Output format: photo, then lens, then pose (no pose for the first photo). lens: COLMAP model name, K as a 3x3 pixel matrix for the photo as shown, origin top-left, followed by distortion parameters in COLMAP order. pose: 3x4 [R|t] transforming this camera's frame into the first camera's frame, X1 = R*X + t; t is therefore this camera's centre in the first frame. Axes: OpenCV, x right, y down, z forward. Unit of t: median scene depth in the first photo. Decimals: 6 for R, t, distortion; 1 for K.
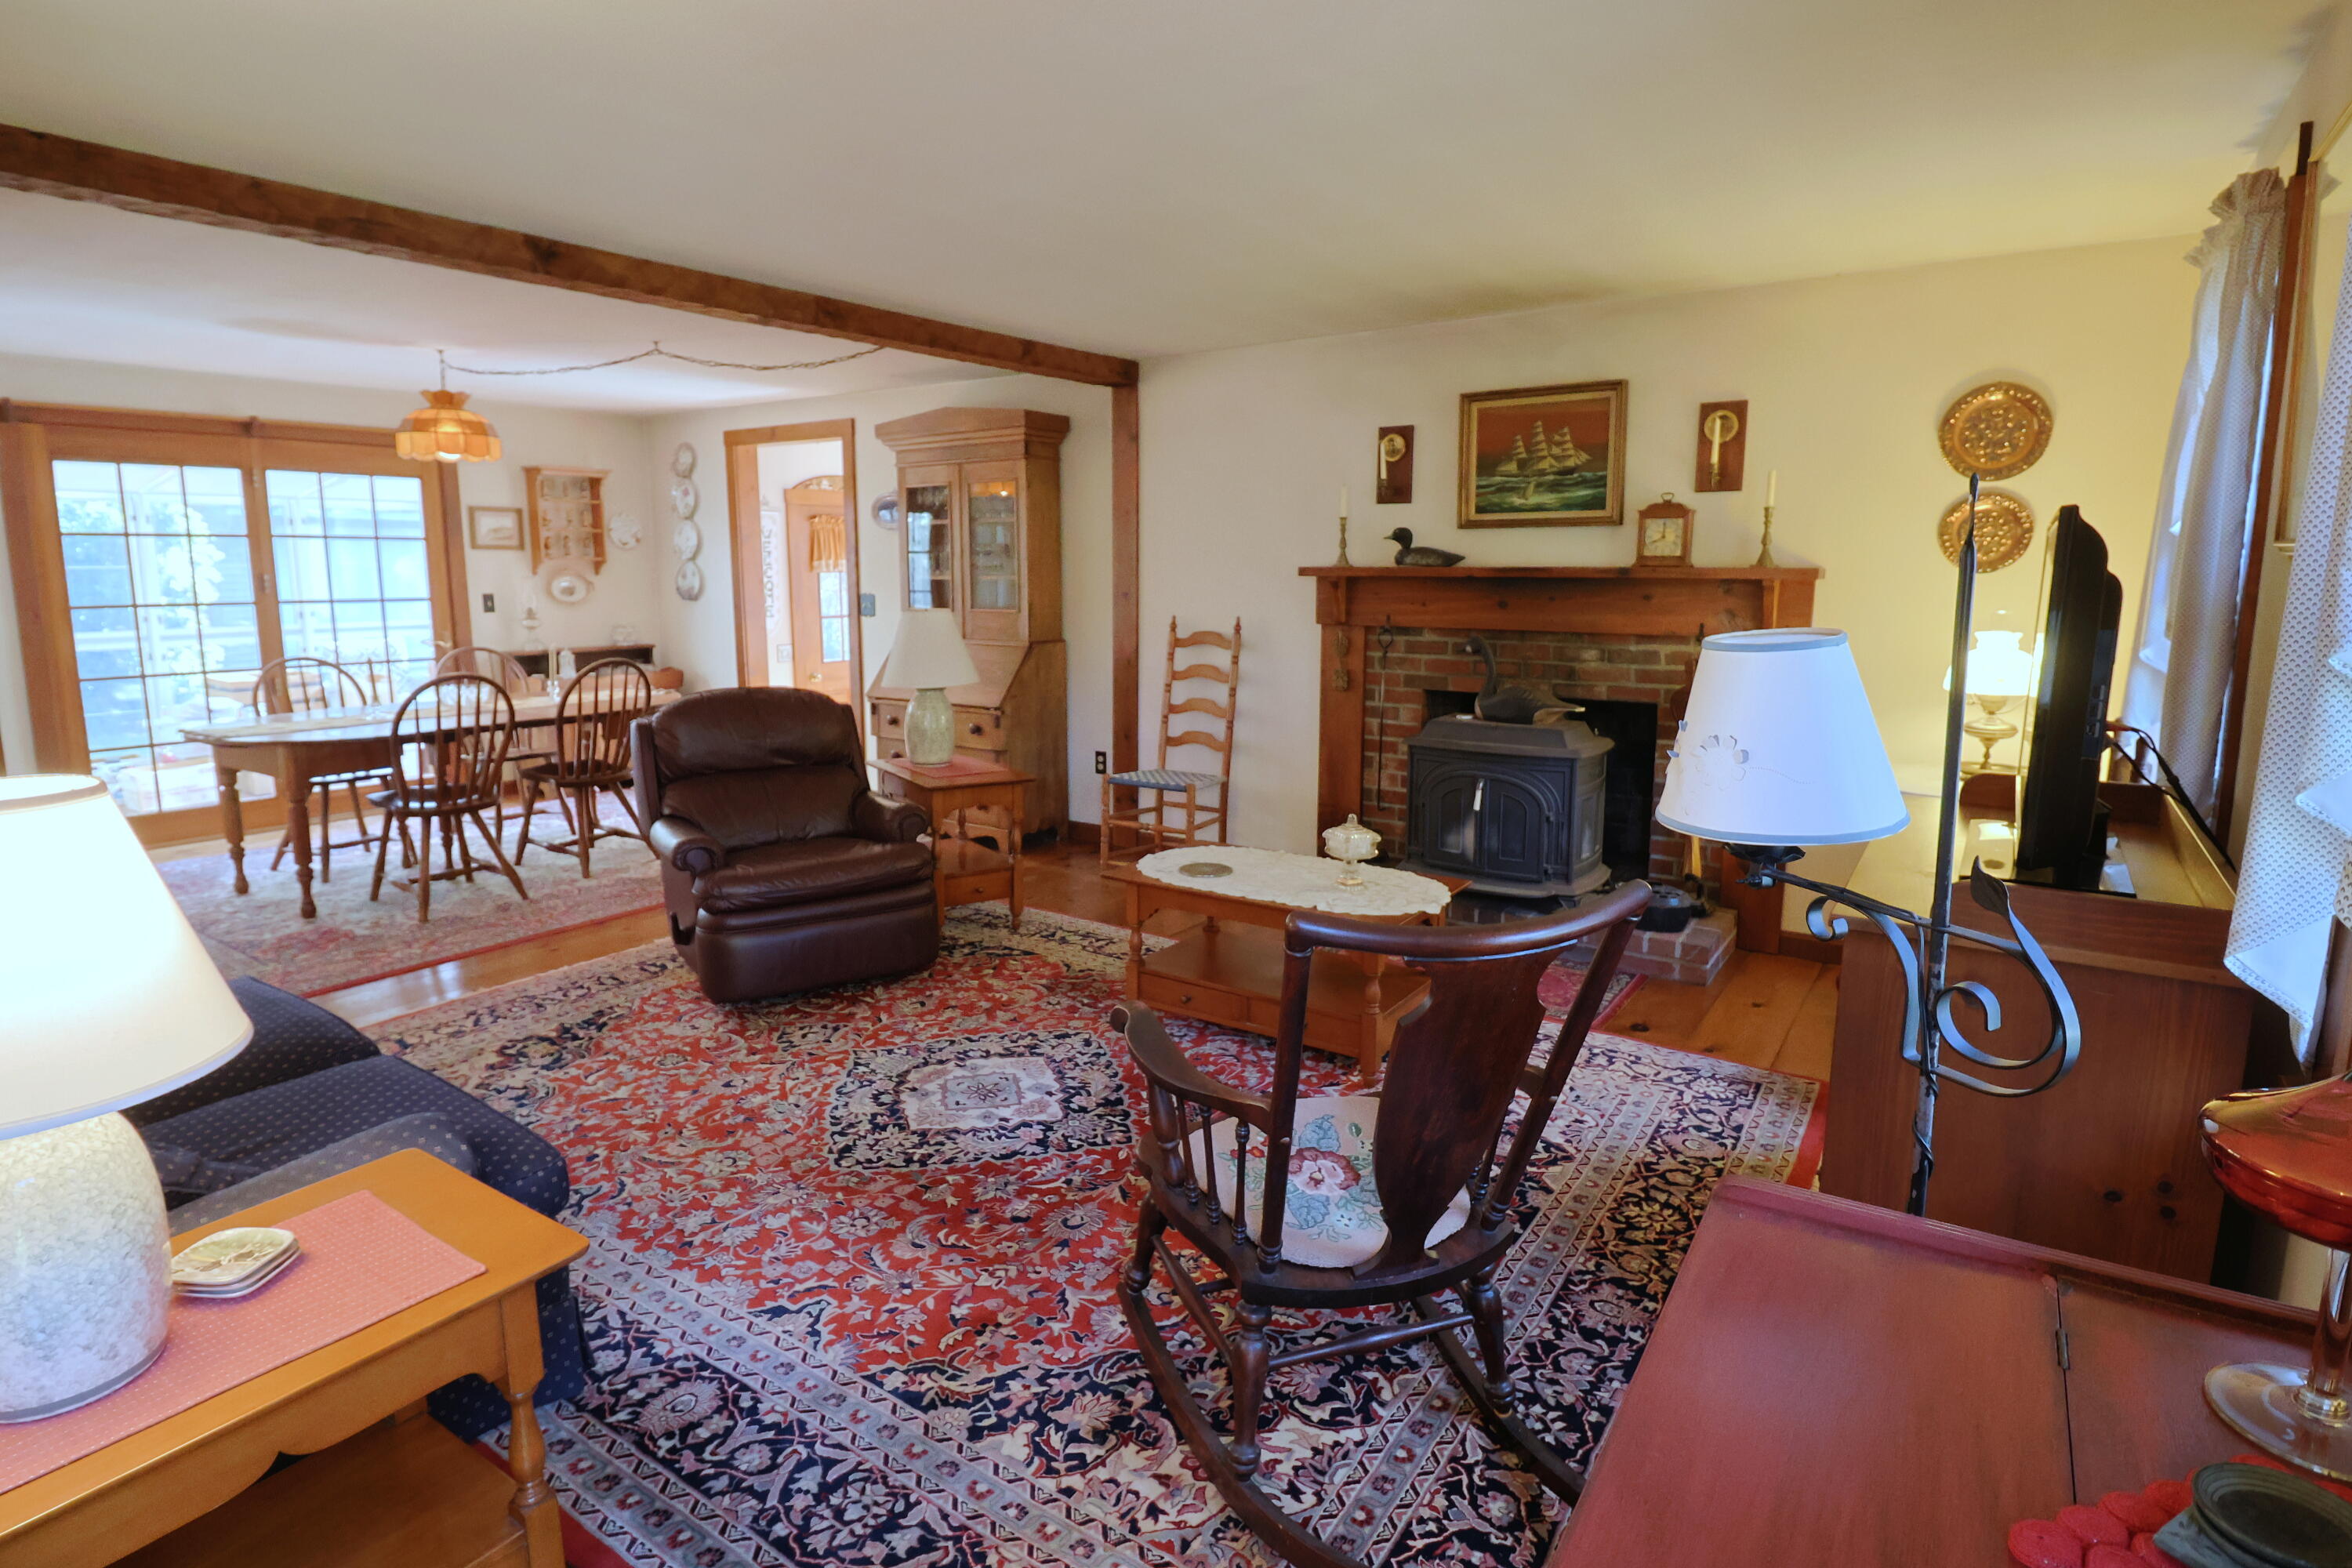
lens RADIAL K [[1206.0, 0, 1173.6], [0, 1206.0, 772.2], [0, 0, 1]] dist [0.000728, -0.010865]
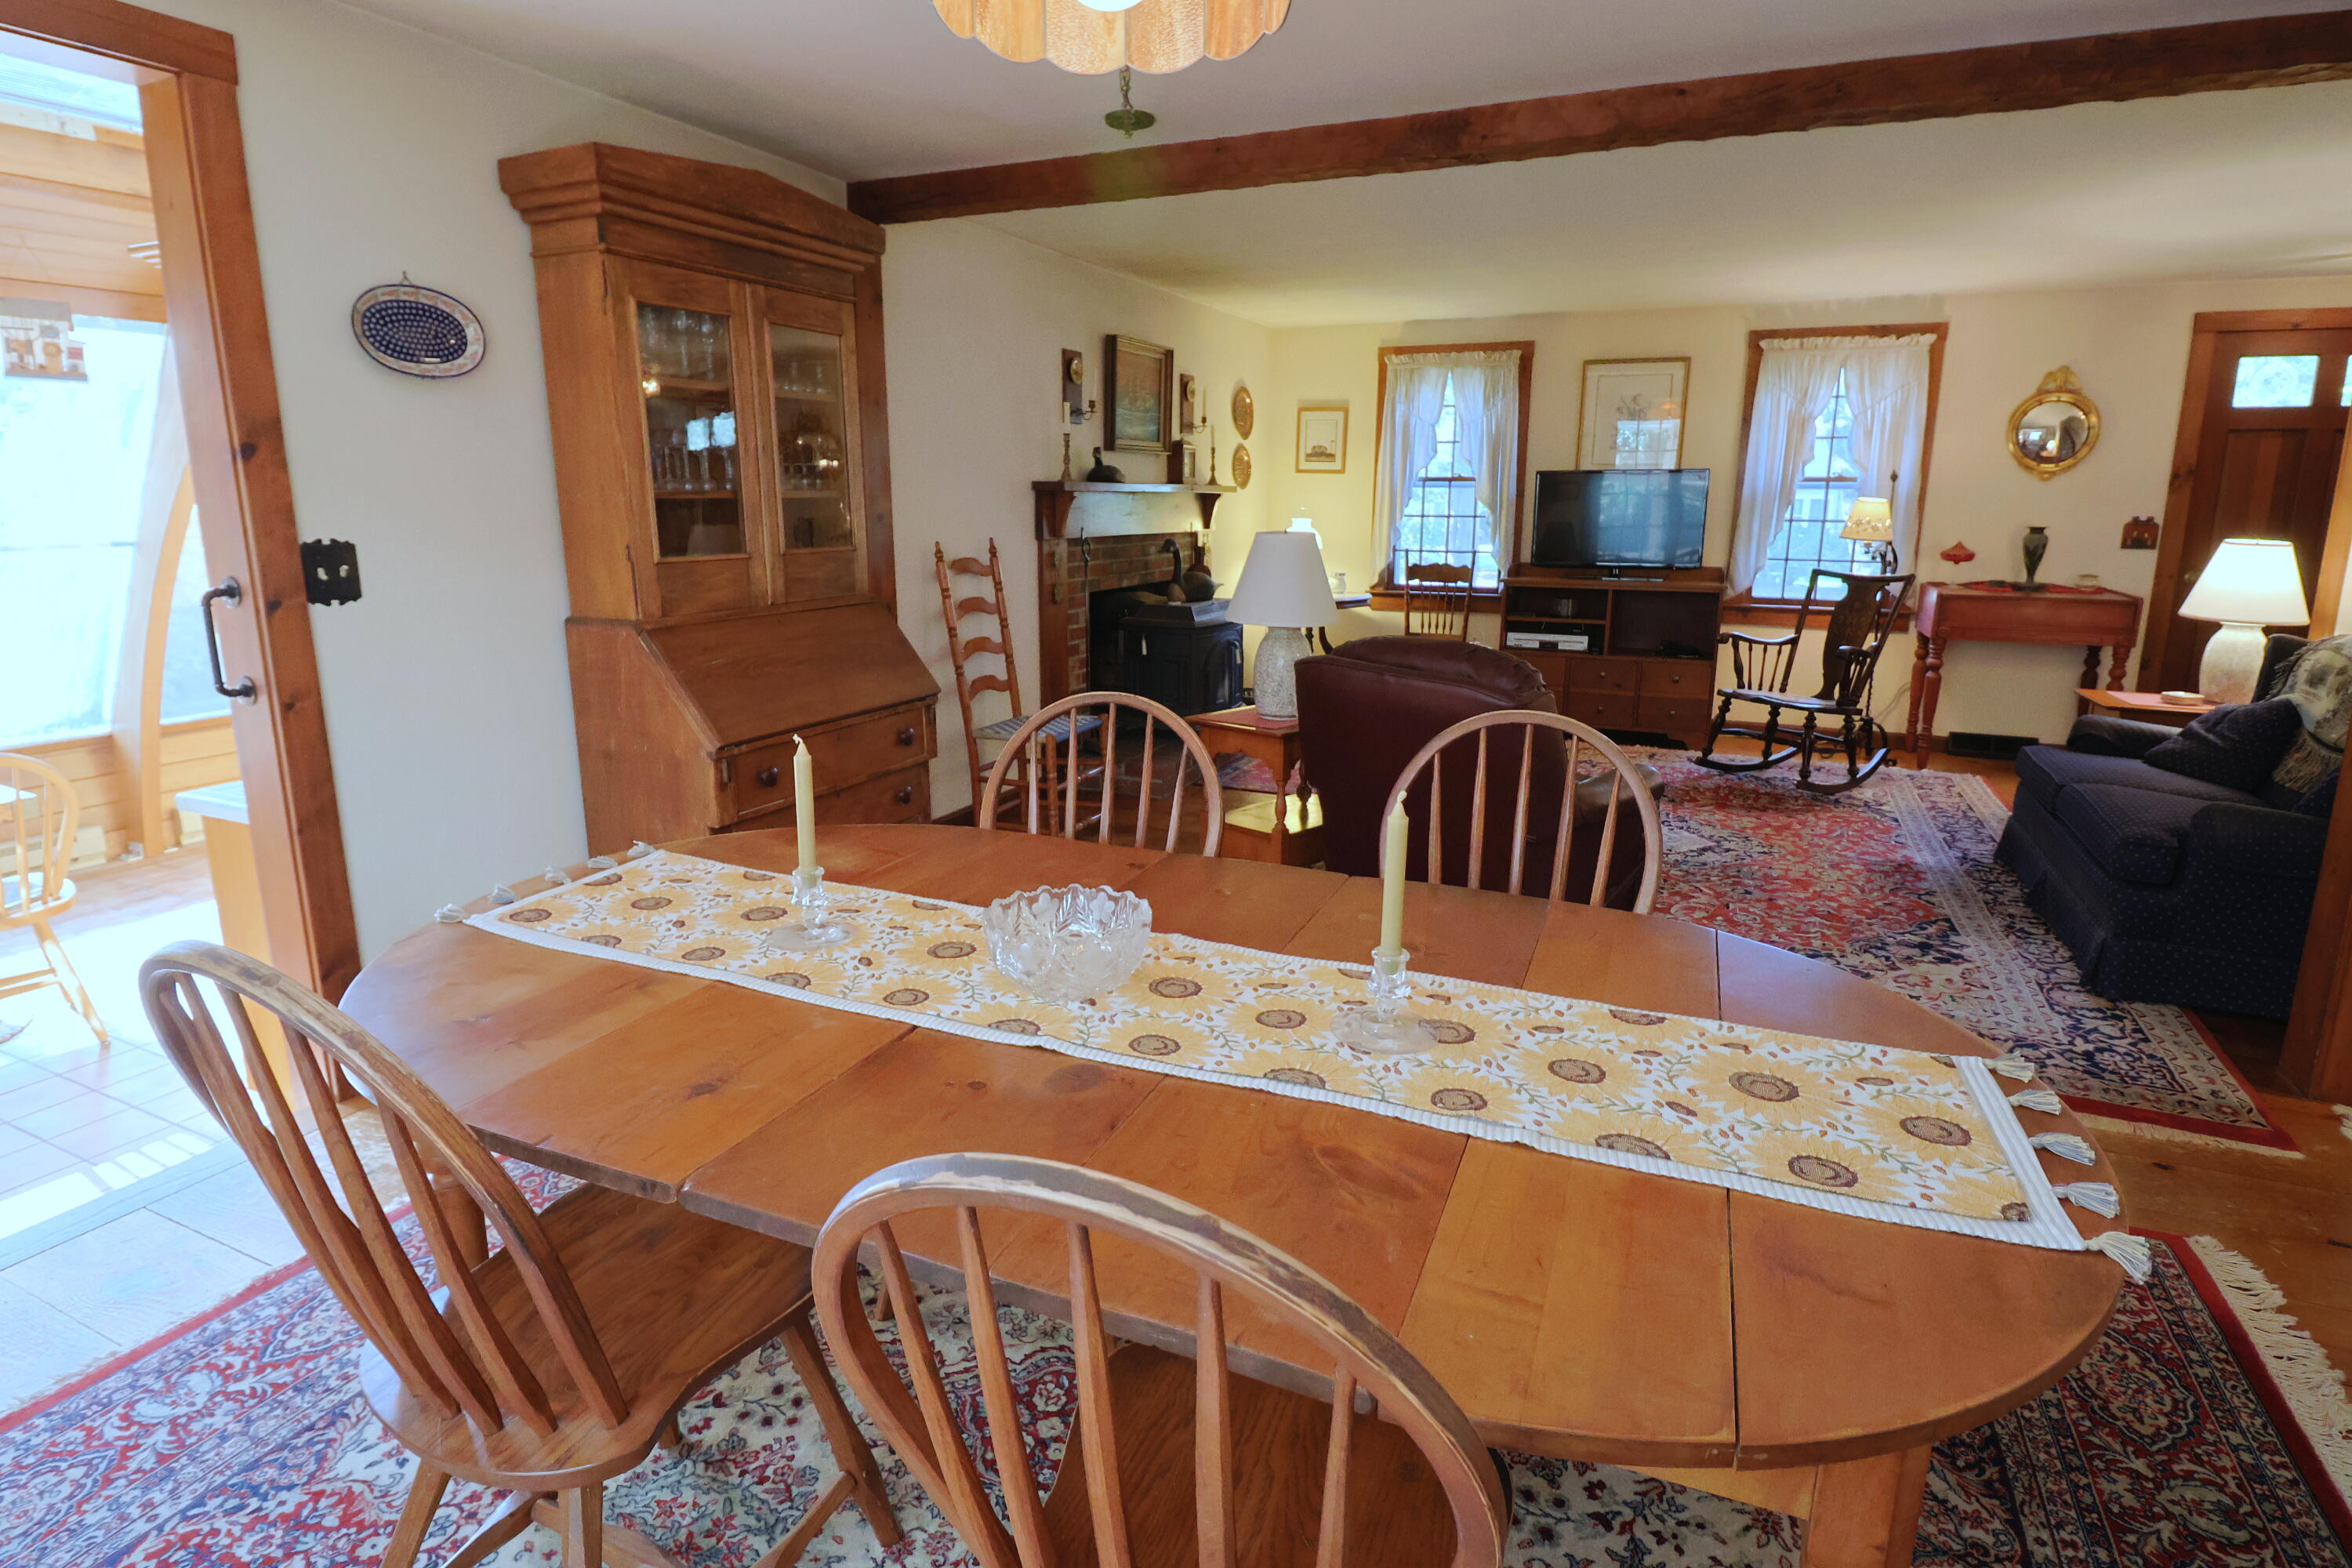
lens RADIAL K [[1206.0, 0, 1174.1], [0, 1206.0, 772.6], [0, 0, 1]] dist [0.000728, -0.010865]
pose [[-0.181789, -0.220410, 0.958317, -1.463311], [0.166635, 0.953556, 0.250925, -0.280891], [-0.969116, 0.205304, -0.136618, 1.753941]]
